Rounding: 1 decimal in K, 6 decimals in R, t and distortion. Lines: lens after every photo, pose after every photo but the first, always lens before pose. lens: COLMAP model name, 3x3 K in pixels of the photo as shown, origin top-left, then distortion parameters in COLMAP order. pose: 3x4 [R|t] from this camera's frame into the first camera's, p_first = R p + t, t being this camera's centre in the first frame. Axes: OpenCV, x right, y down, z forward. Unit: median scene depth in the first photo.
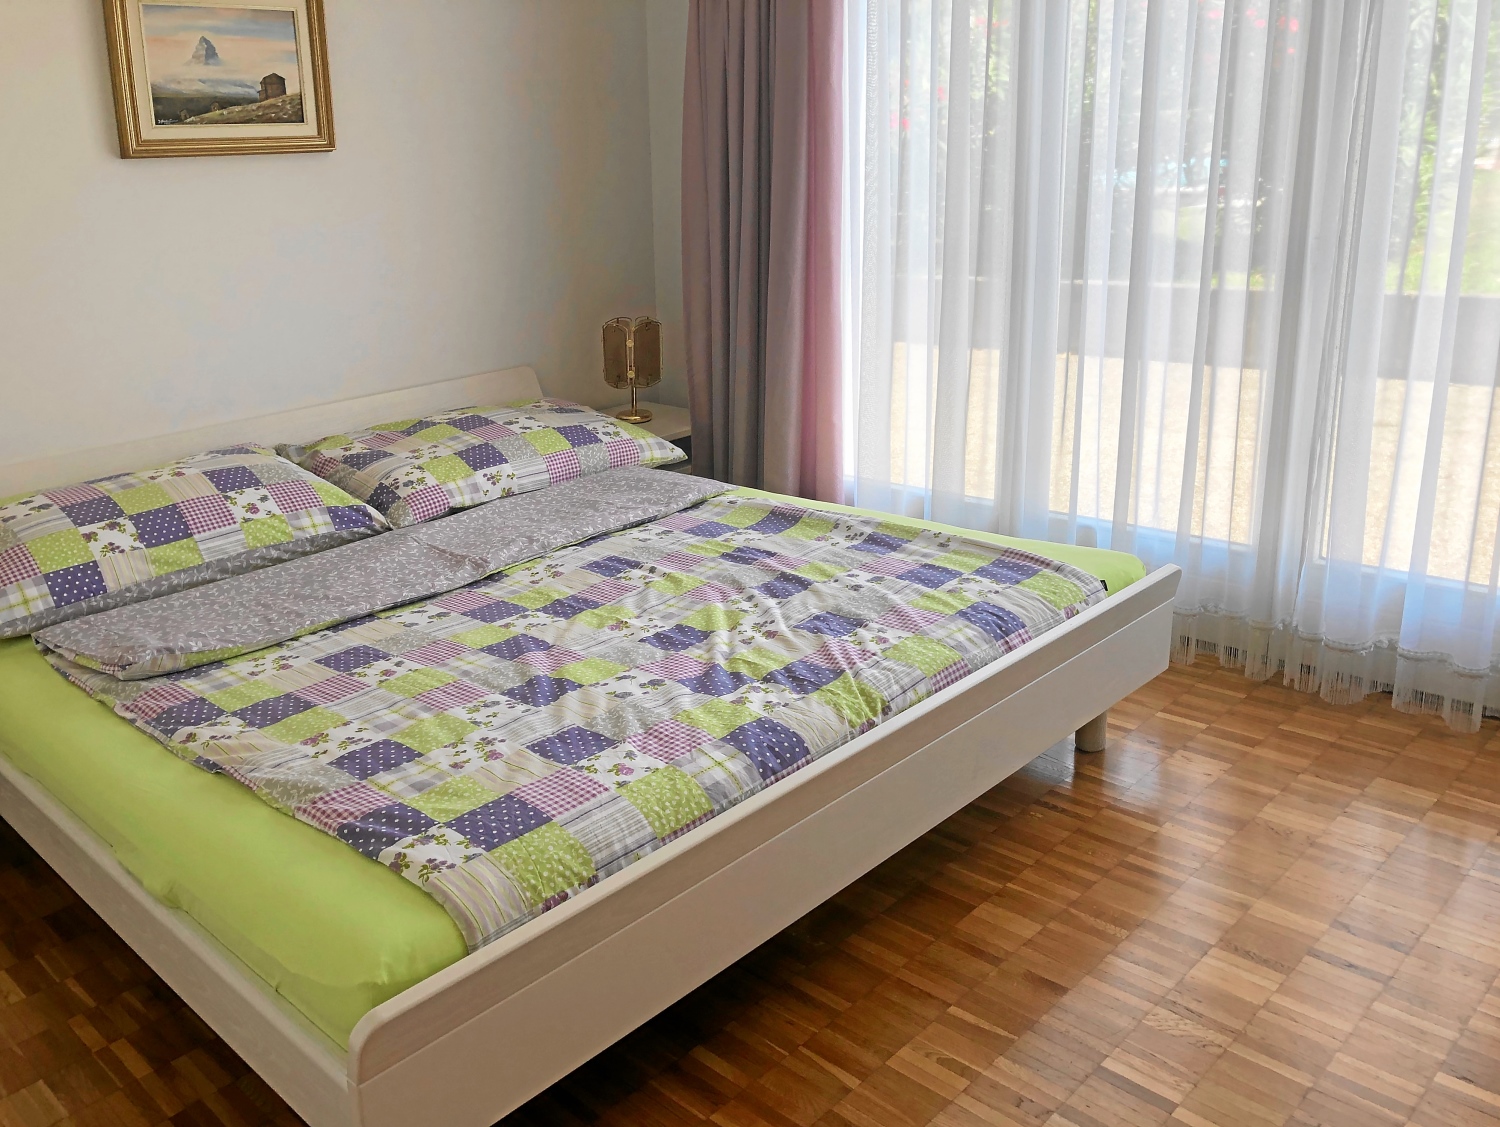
lens RADIAL K [[1235.0, 0, 750.0], [0, 1235.0, 563.5], [0, 0, 1]] dist [0.184496, -0.394449]
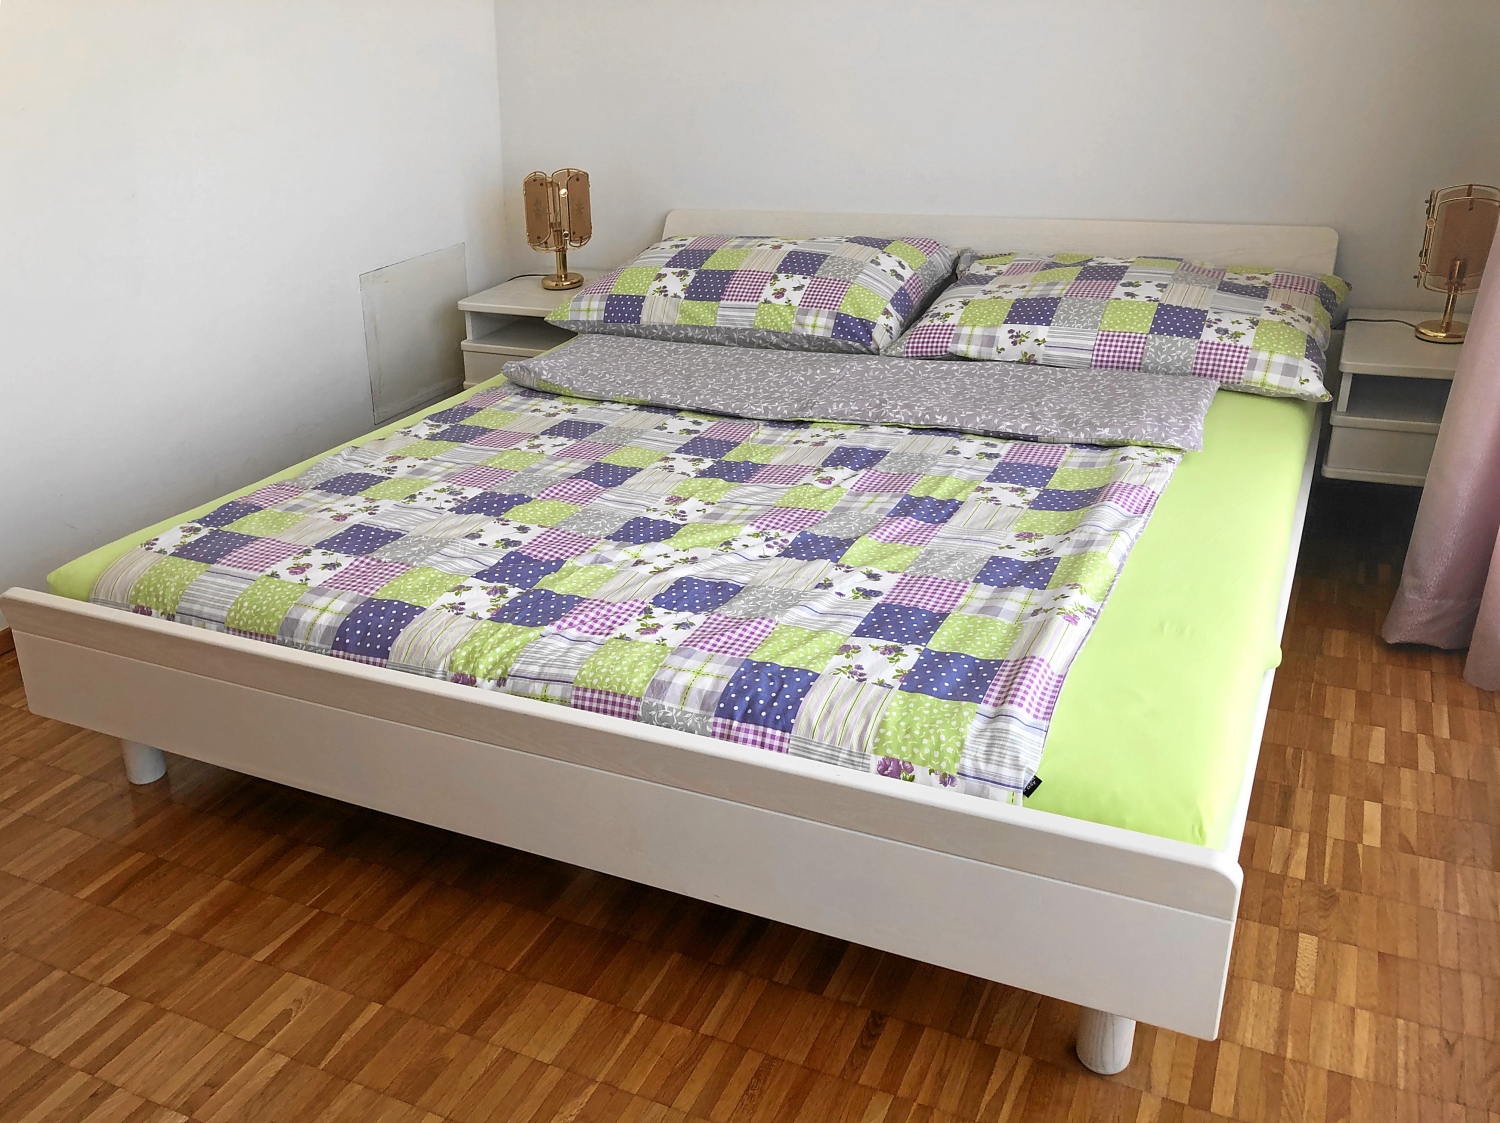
lens RADIAL K [[1247.0, 0, 750.0], [0, 1247.0, 561.5], [0, 0, 1]] dist [0.066476, -0.009615]
pose [[0.333155, 0.431823, -0.838174, 0.676276], [-0.274899, 0.894823, 0.351742, -0.238327], [0.901908, 0.113229, 0.416823, 0.644968]]
